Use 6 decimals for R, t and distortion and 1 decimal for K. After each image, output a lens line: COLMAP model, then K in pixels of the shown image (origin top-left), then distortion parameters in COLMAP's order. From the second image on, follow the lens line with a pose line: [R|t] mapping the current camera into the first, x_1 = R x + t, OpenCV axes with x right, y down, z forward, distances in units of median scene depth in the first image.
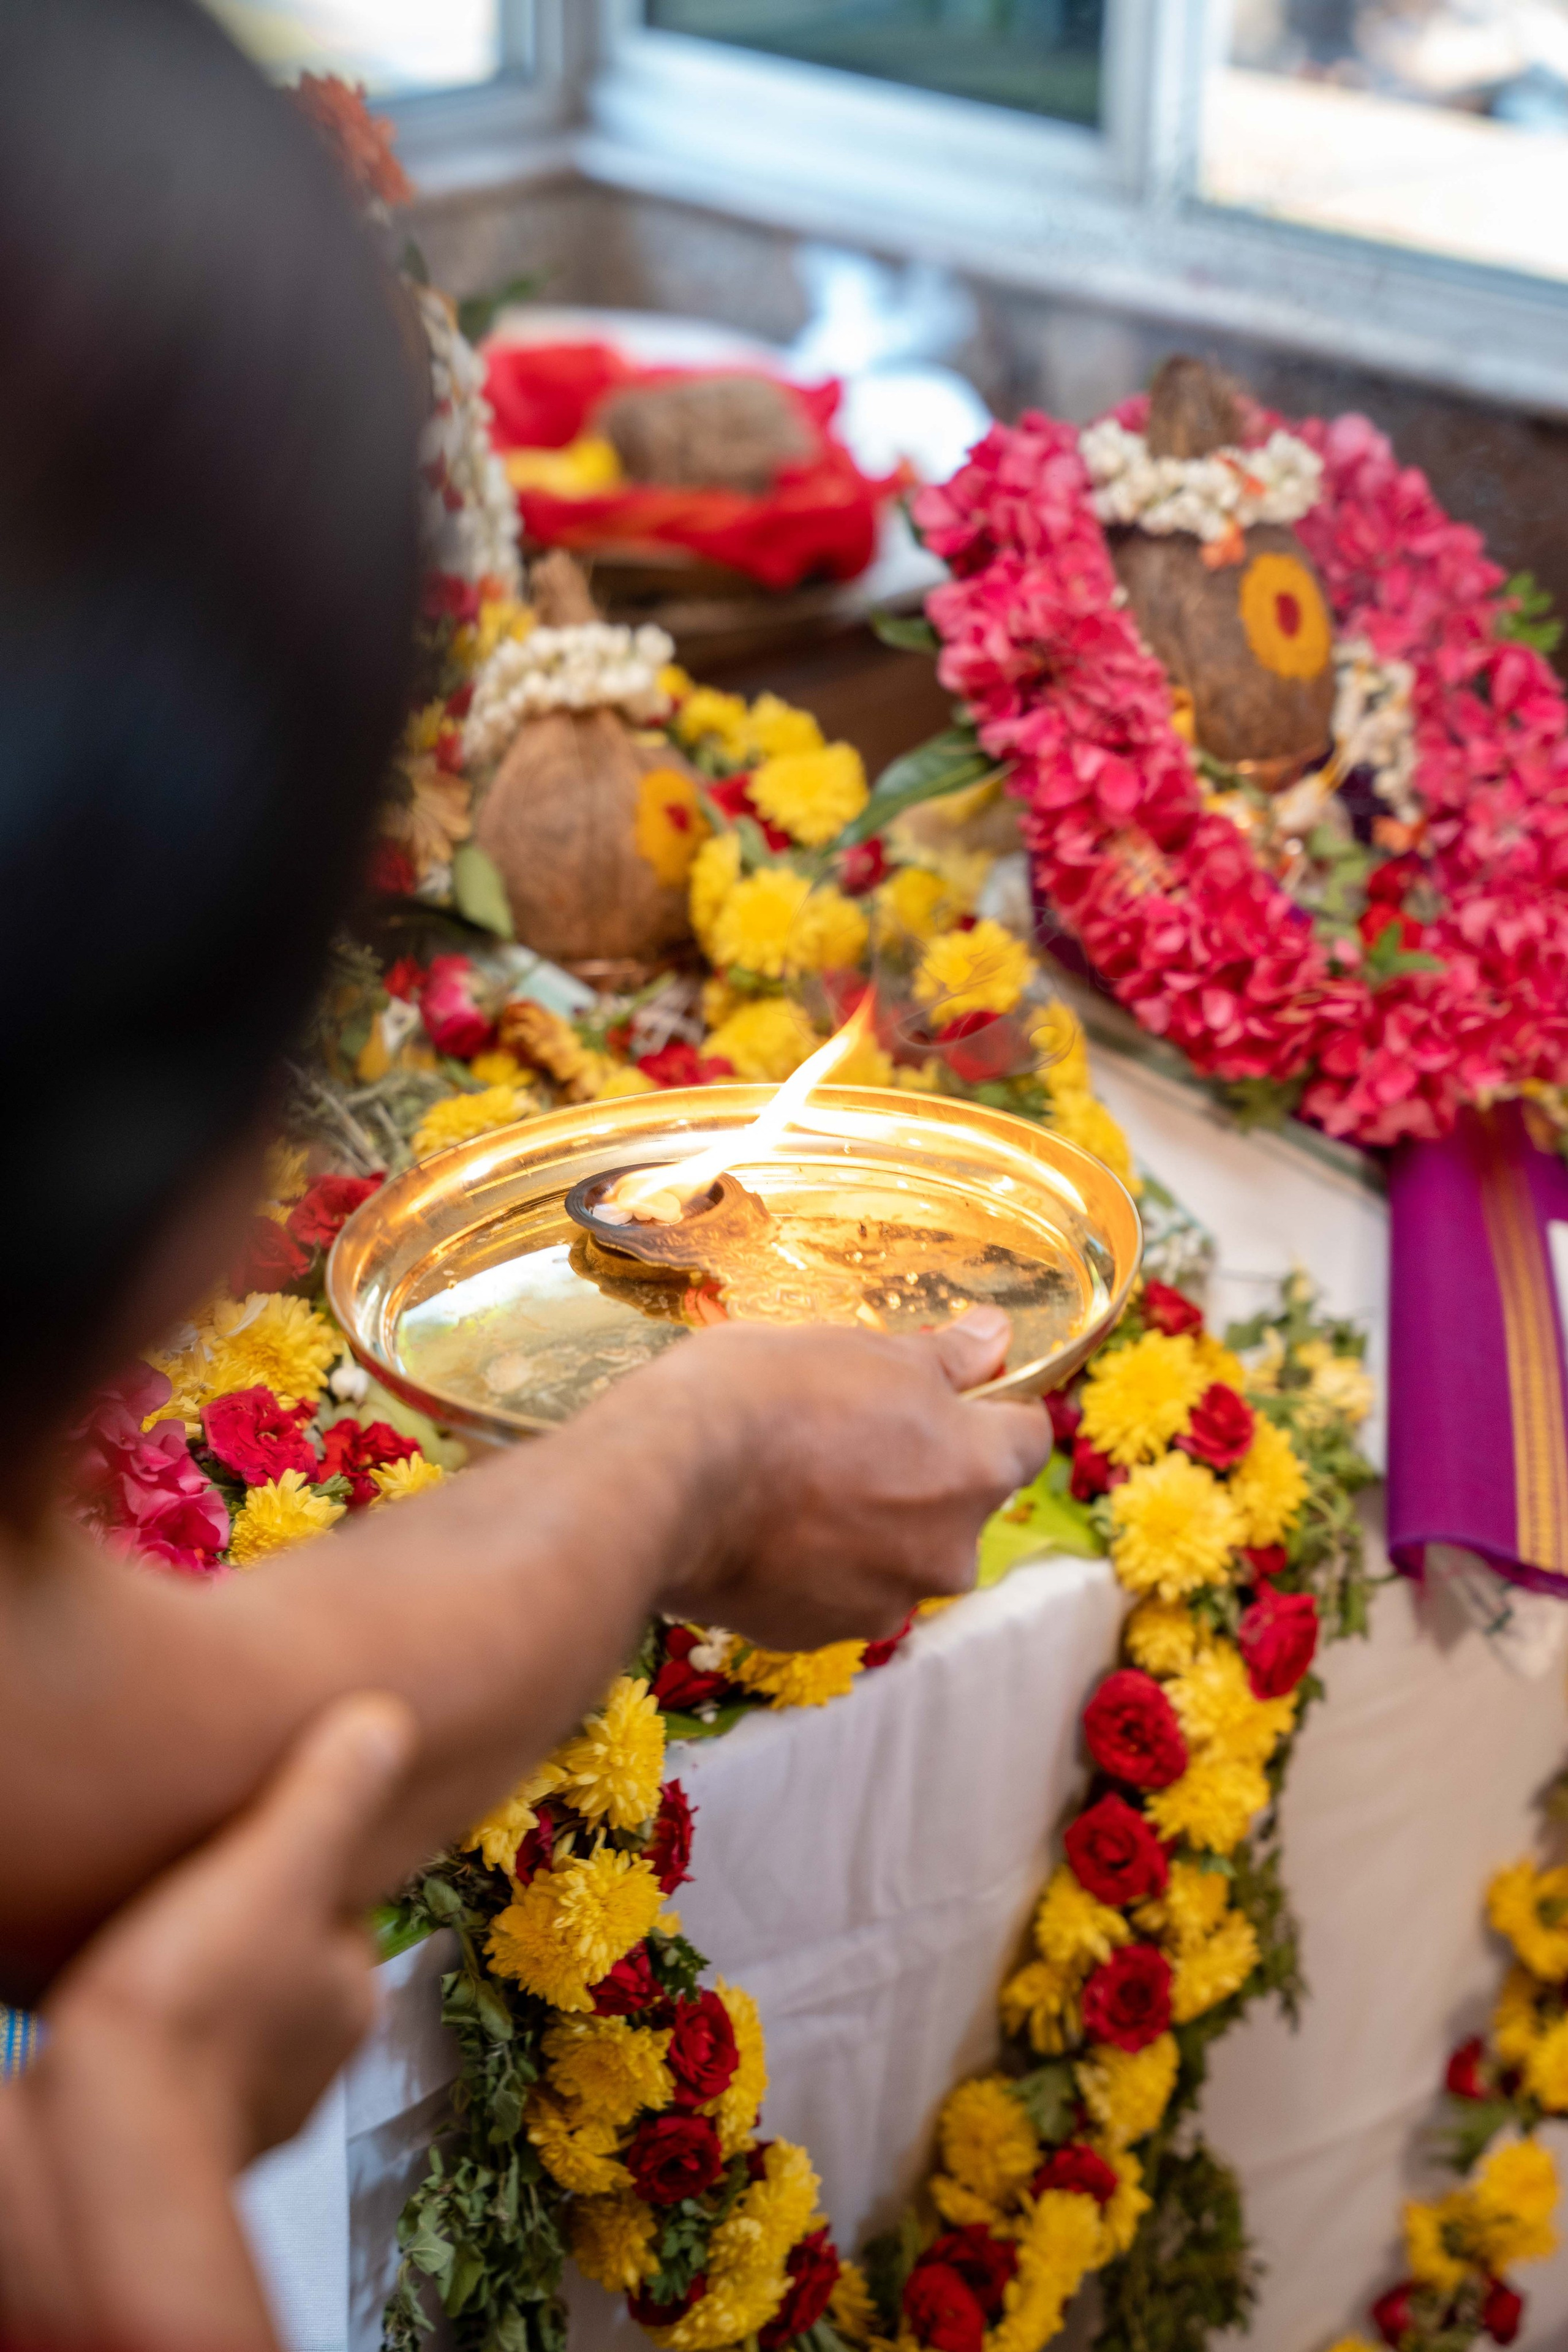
lens RADIAL K [[5124.3, 0, 784.0], [0, 5124.3, 1176.0], [0, 0, 1]] dist [0.286807, 0.297887]
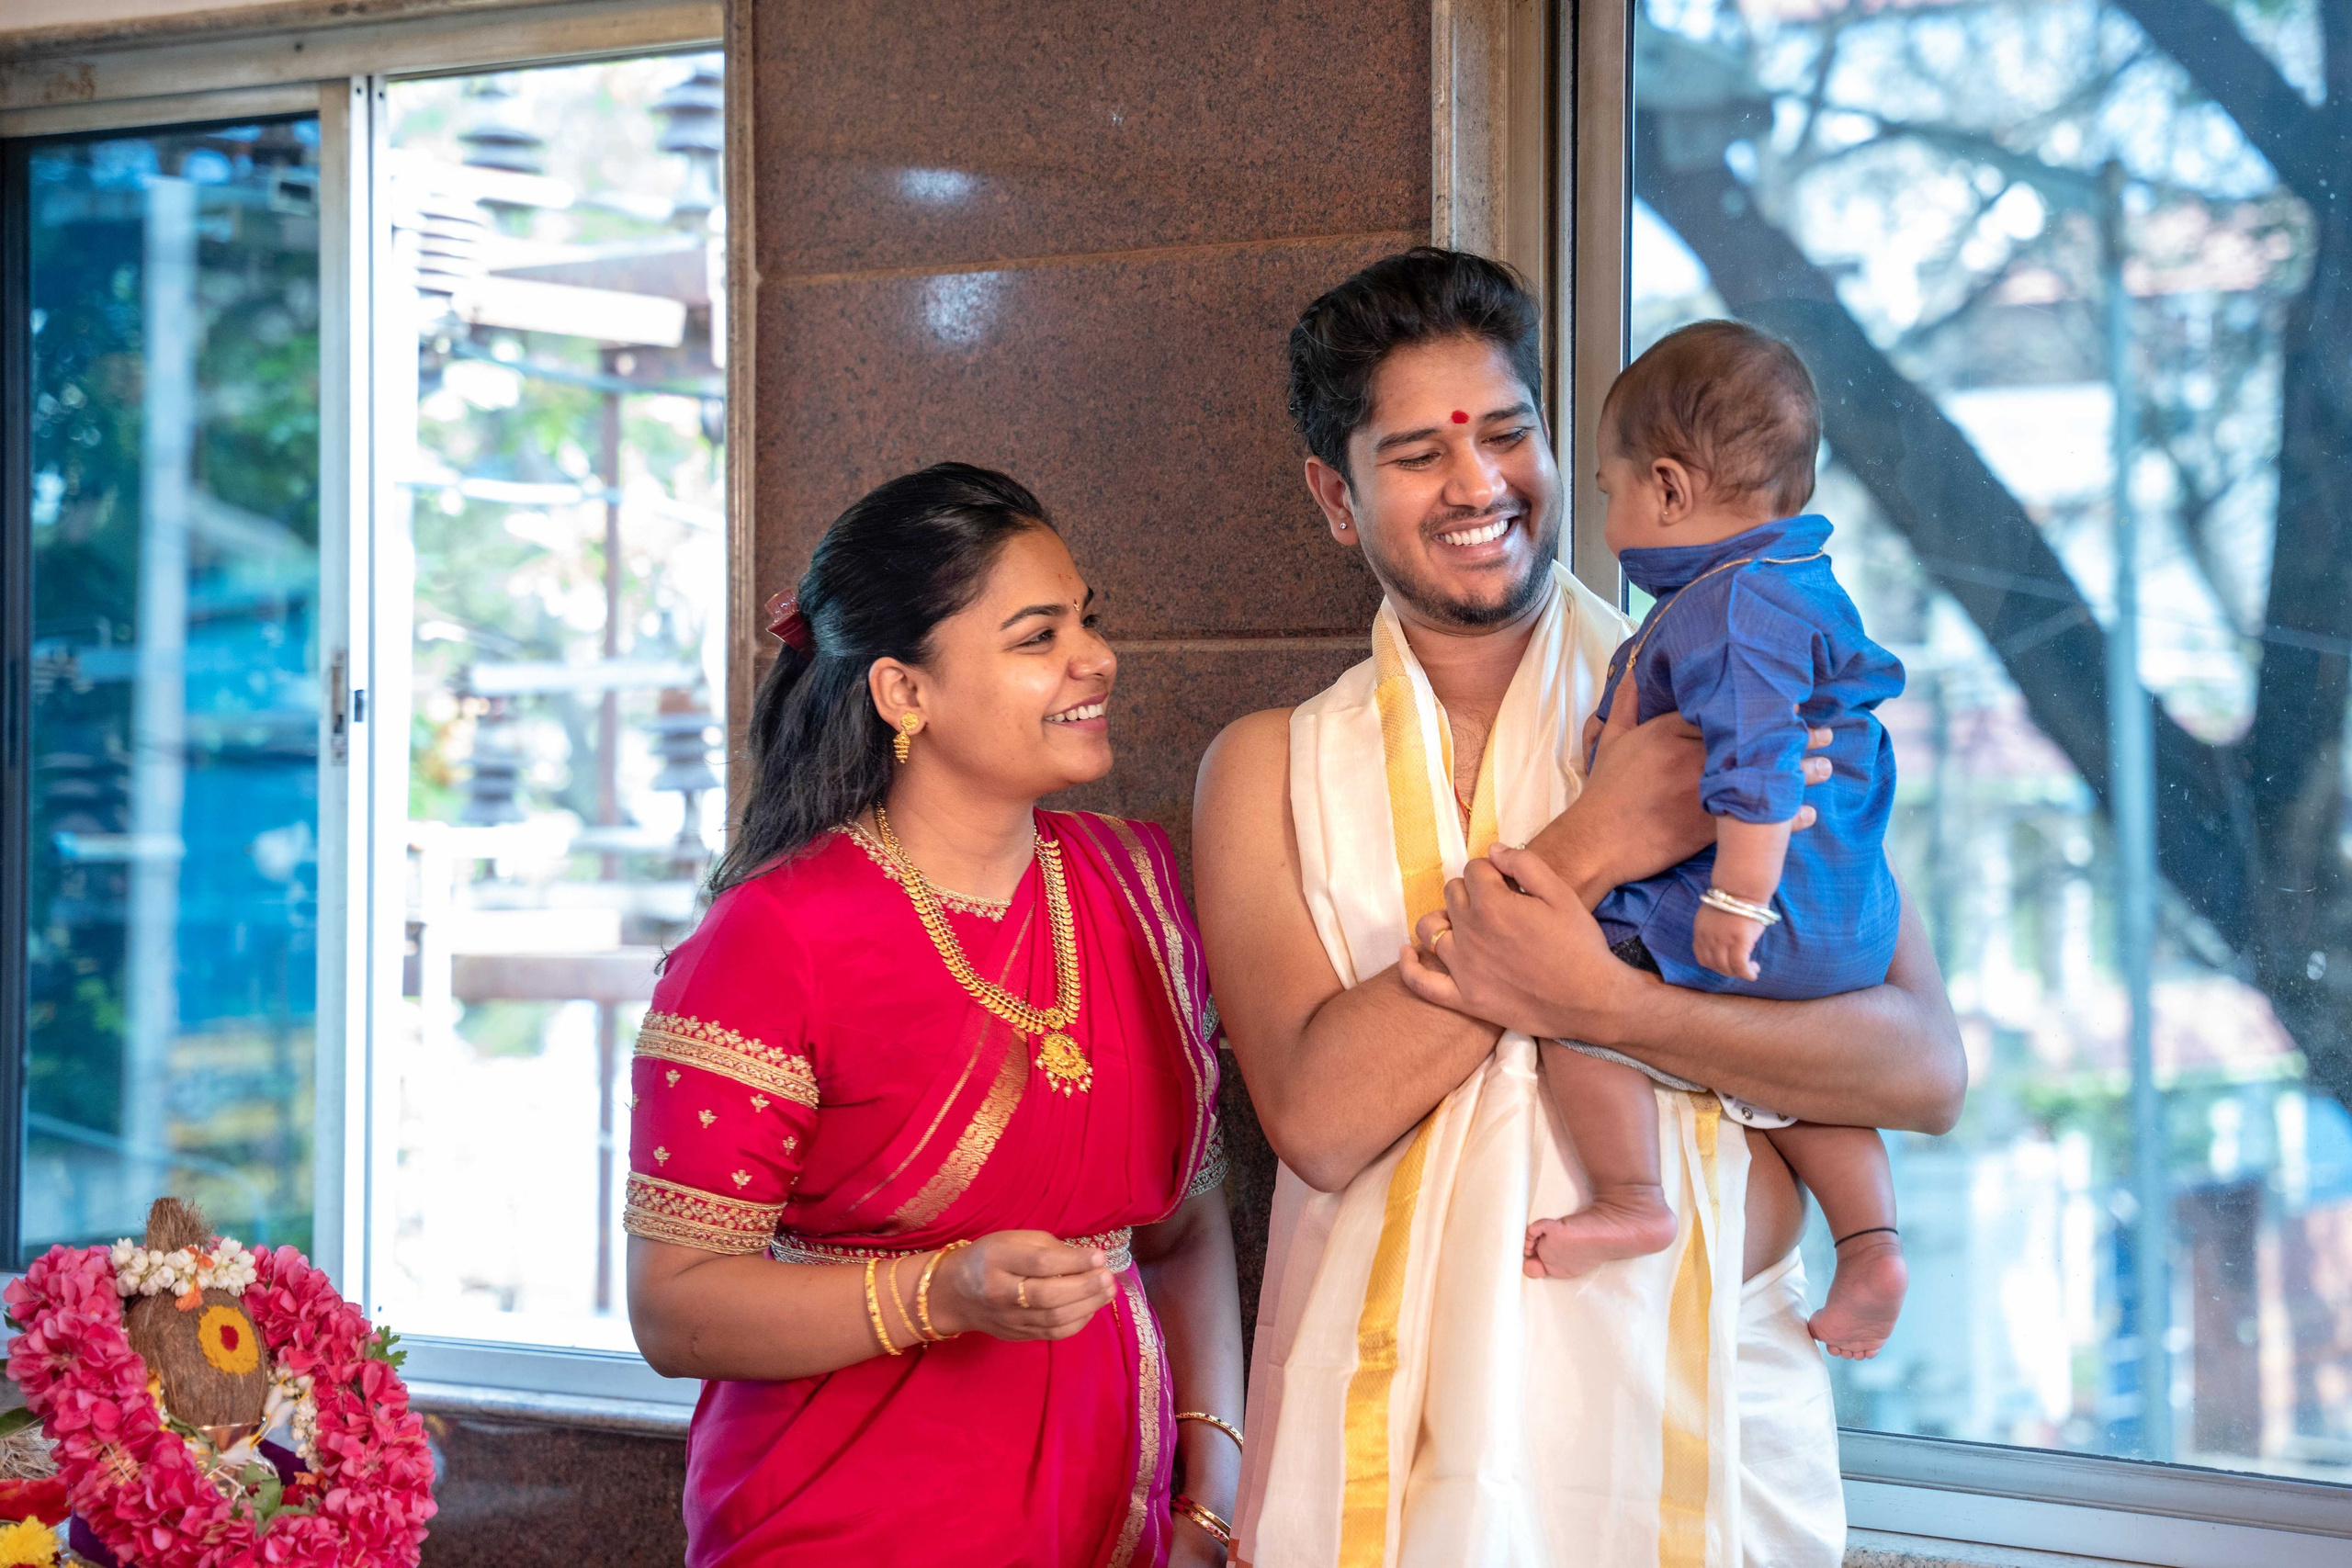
lens RADIAL K [[5123.8, 0, 1122.6], [0, 5123.8, 700.0], [0, 0, 1]] dist [0.286807, 0.297887]
pose [[0.991848, -0.019043, 0.125994, 0.177894], [0.068829, 0.912182, -0.403963, 0.408039], [-0.107237, 0.409342, 0.906057, -0.657587]]
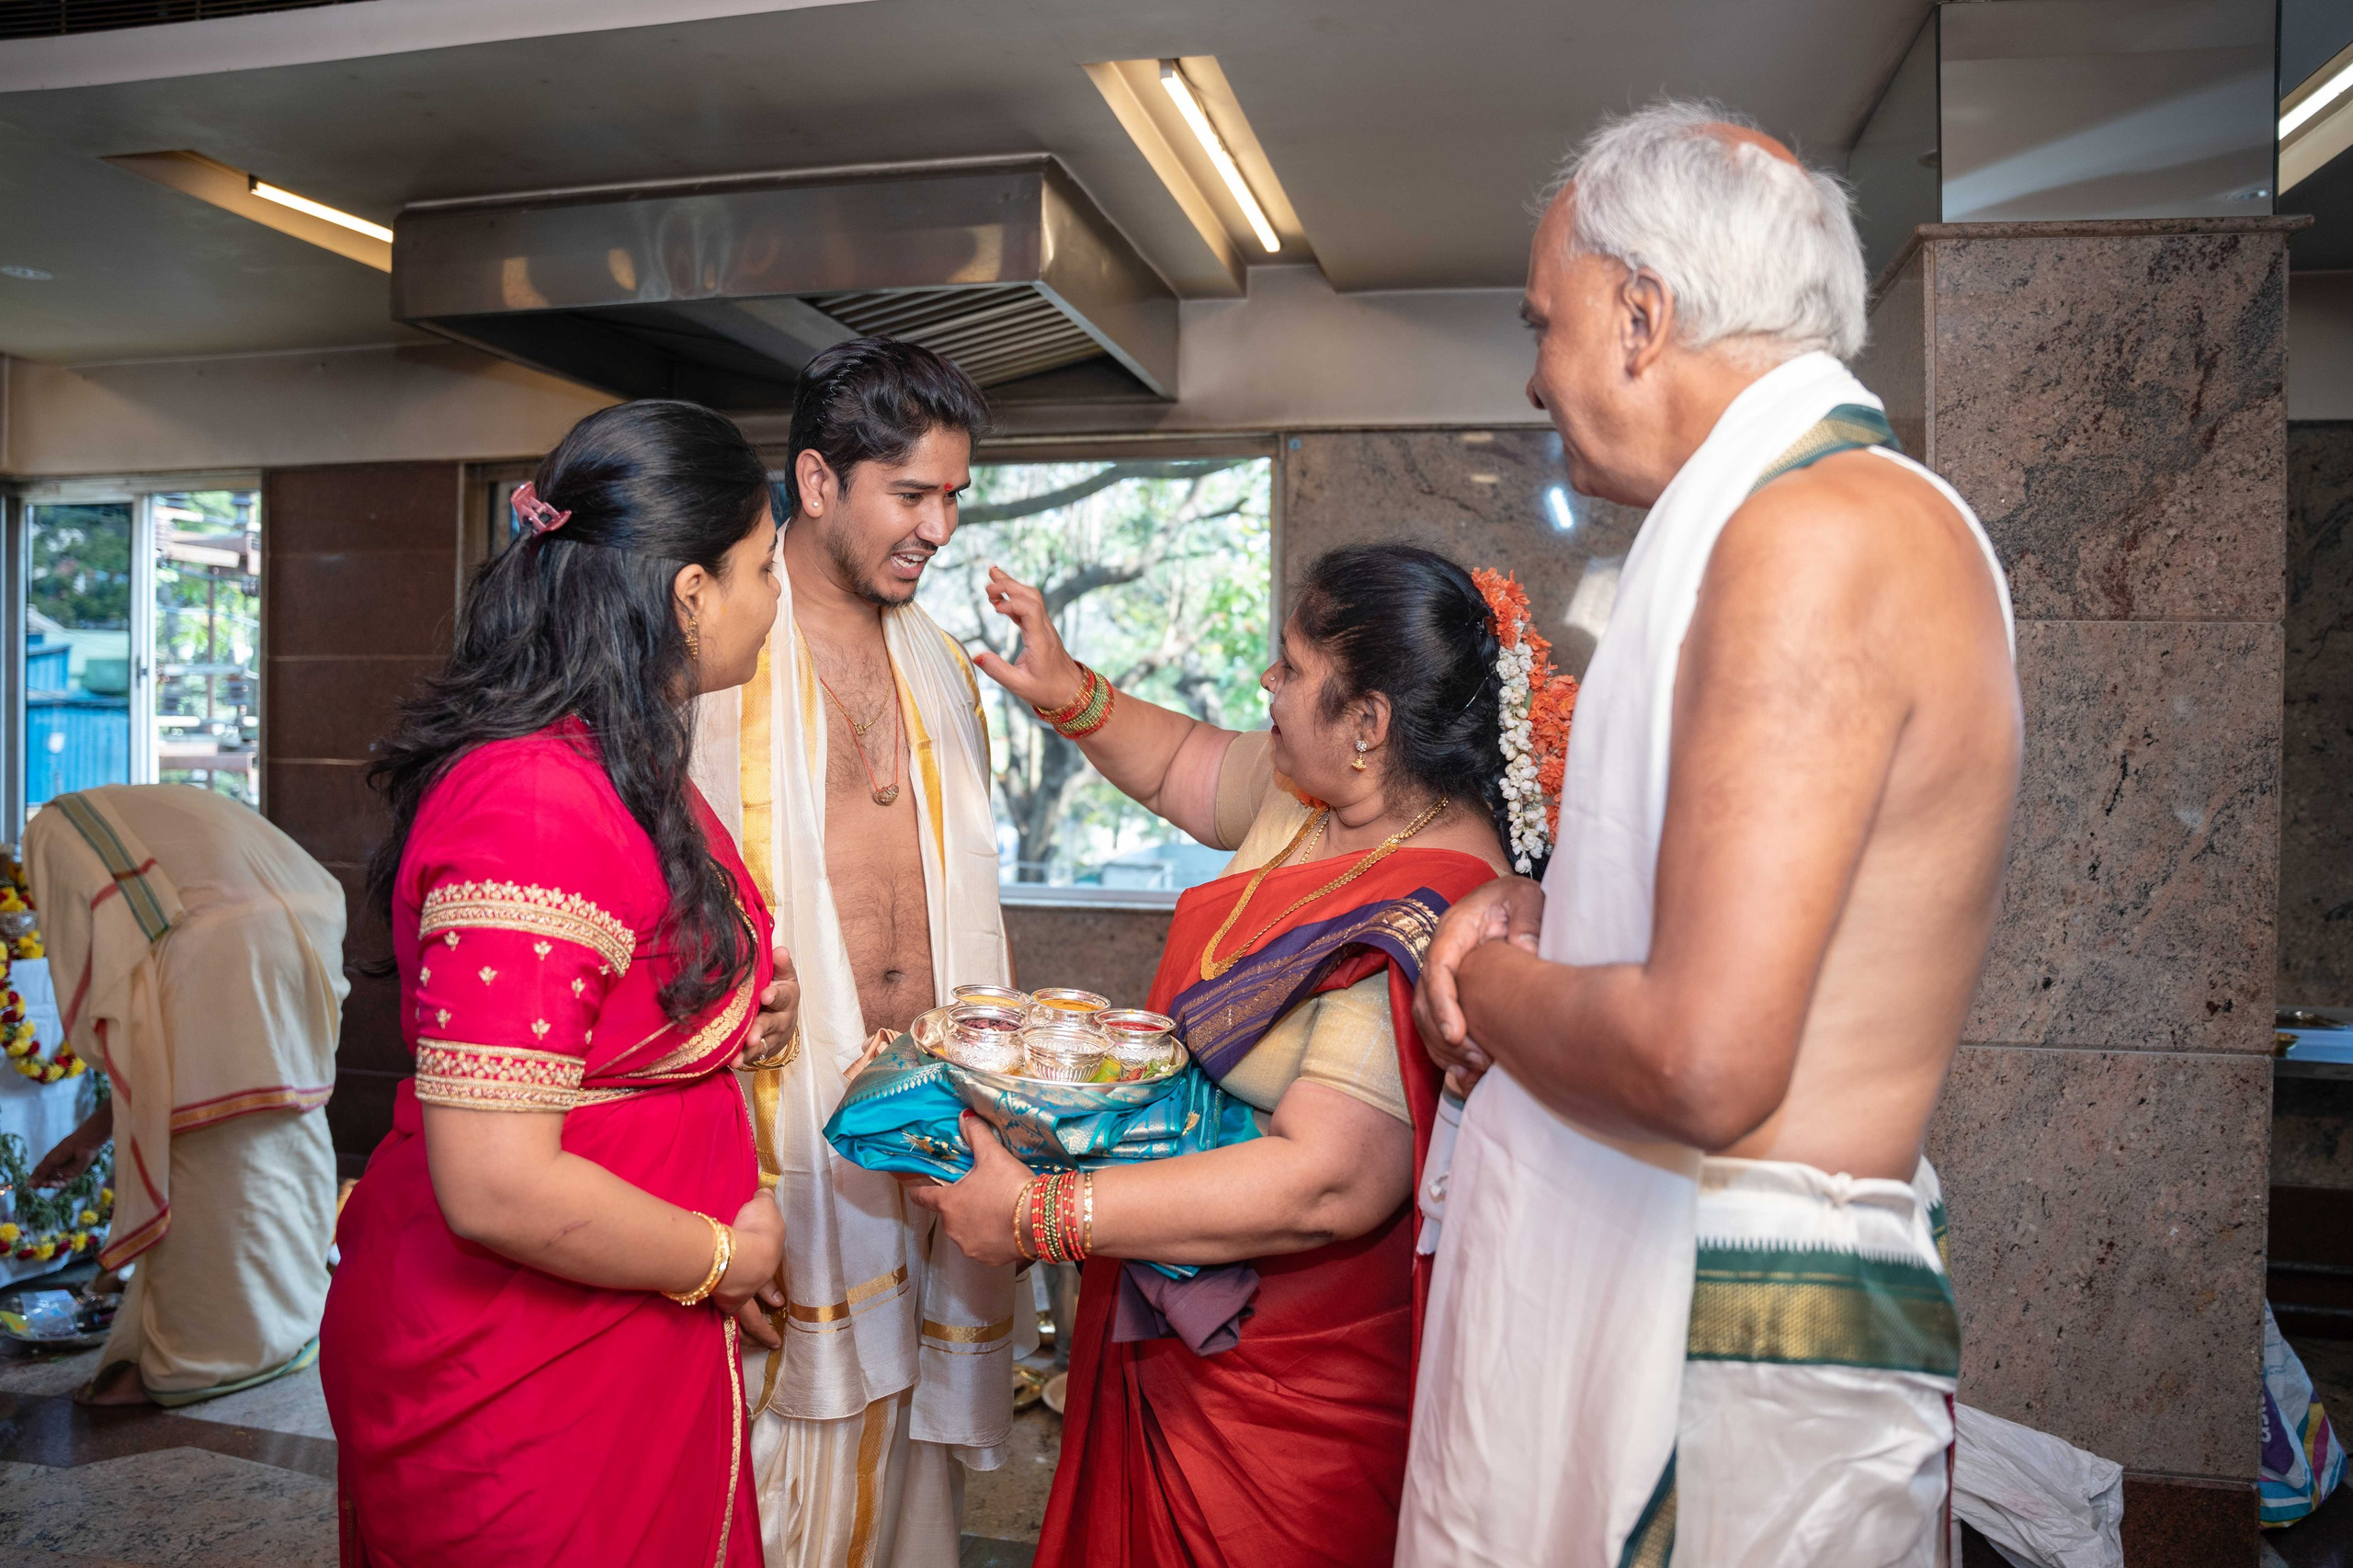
lens RADIAL K [[1747.9, 0, 1192.7], [0, 1747.9, 751.9], [0, 0, 1]] dist [-0.173827, 0.130273]
pose [[0.843138, -0.024839, 0.537123, 0.110550], [0.223402, 0.924814, -0.307913, 0.743985], [-0.489091, 0.379608, 0.785295, -1.341906]]
